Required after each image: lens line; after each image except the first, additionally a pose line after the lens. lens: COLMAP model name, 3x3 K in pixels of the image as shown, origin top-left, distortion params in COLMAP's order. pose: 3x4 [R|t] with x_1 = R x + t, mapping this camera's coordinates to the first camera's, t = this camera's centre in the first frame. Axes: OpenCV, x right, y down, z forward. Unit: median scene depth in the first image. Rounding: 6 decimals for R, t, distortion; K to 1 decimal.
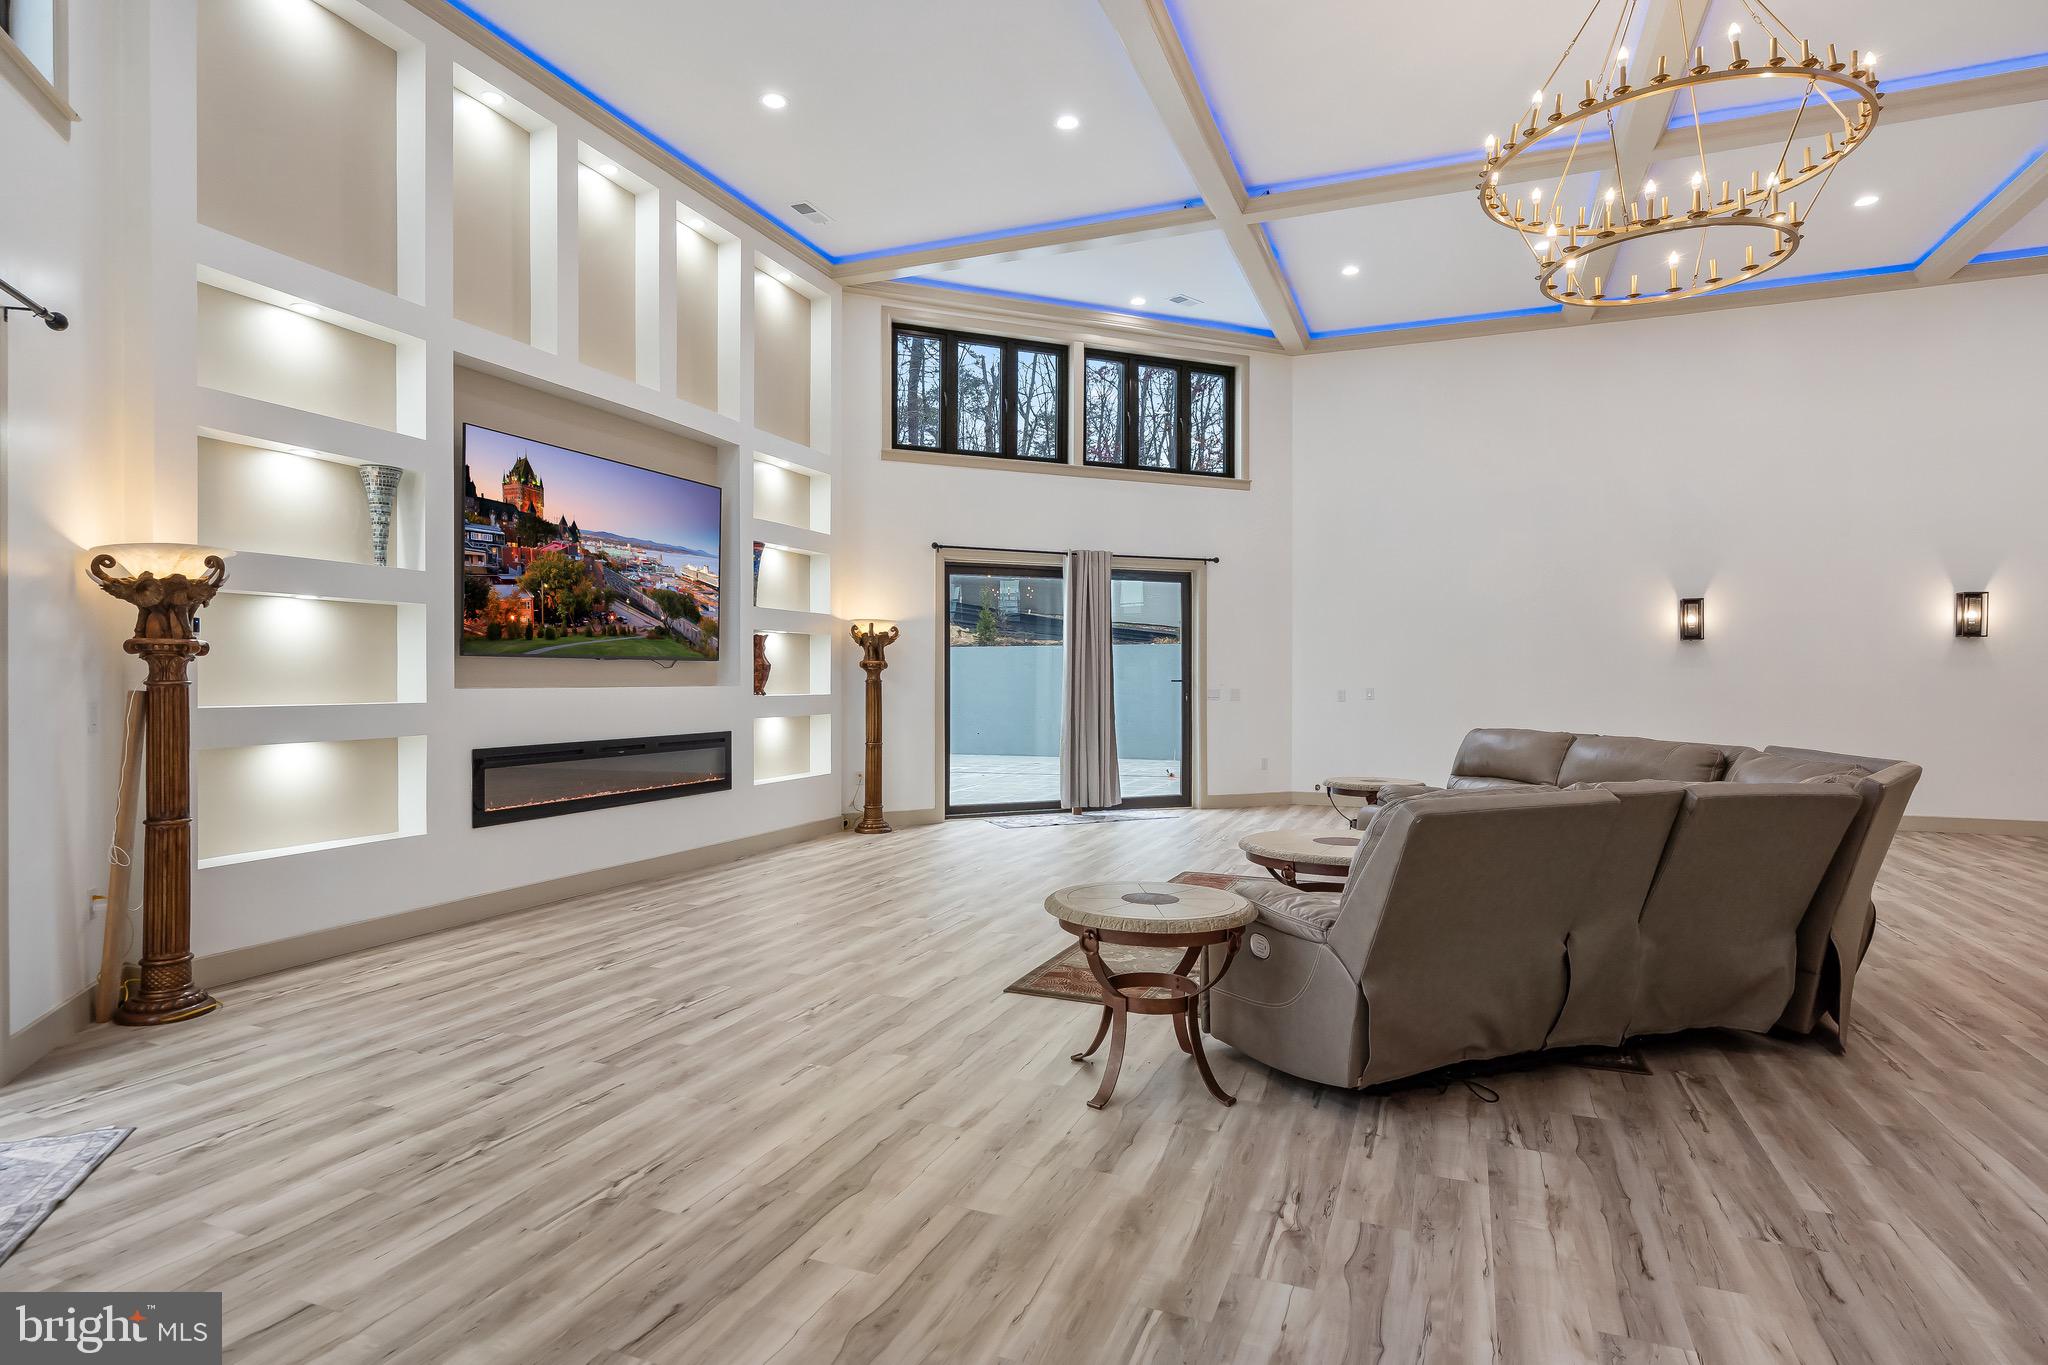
lens RADIAL K [[1108.7, 0, 1028.2], [0, 1108.7, 678.5], [0, 0, 1]] dist [0.026689, 0.000441]
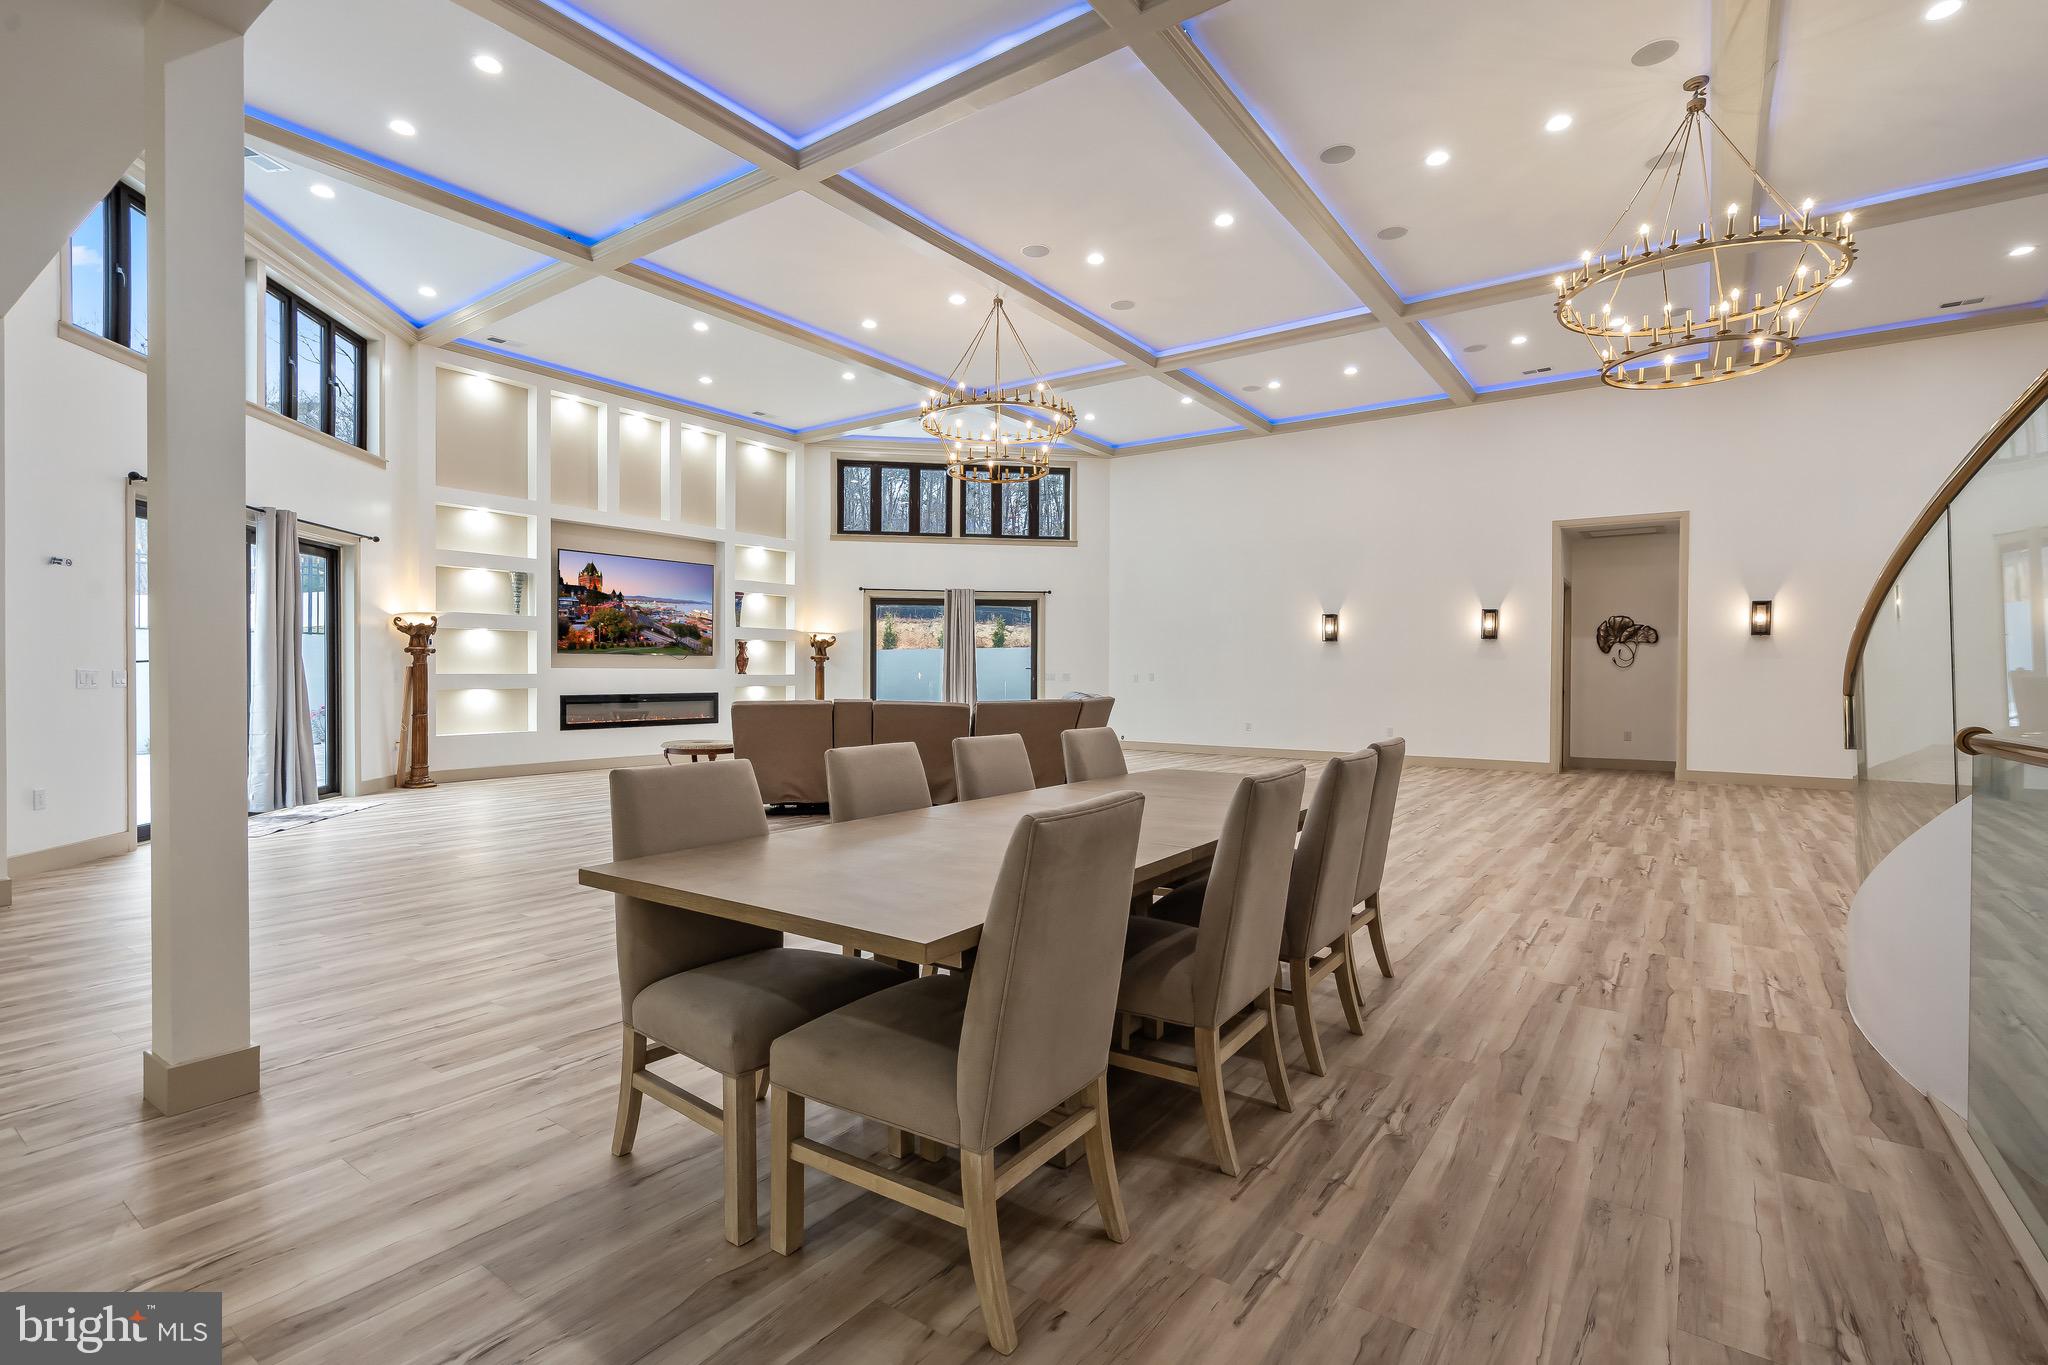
lens RADIAL K [[946.4, 0, 1022.1], [0, 946.4, 687.5], [0, 0, 1]] dist [-0.004206, 0.002245]
pose [[0.964542, 0.006767, -0.263842, 0.670064], [-0.002721, 0.999873, 0.015698, 0.011364], [0.263915, -0.014423, 0.964438, -0.436619]]
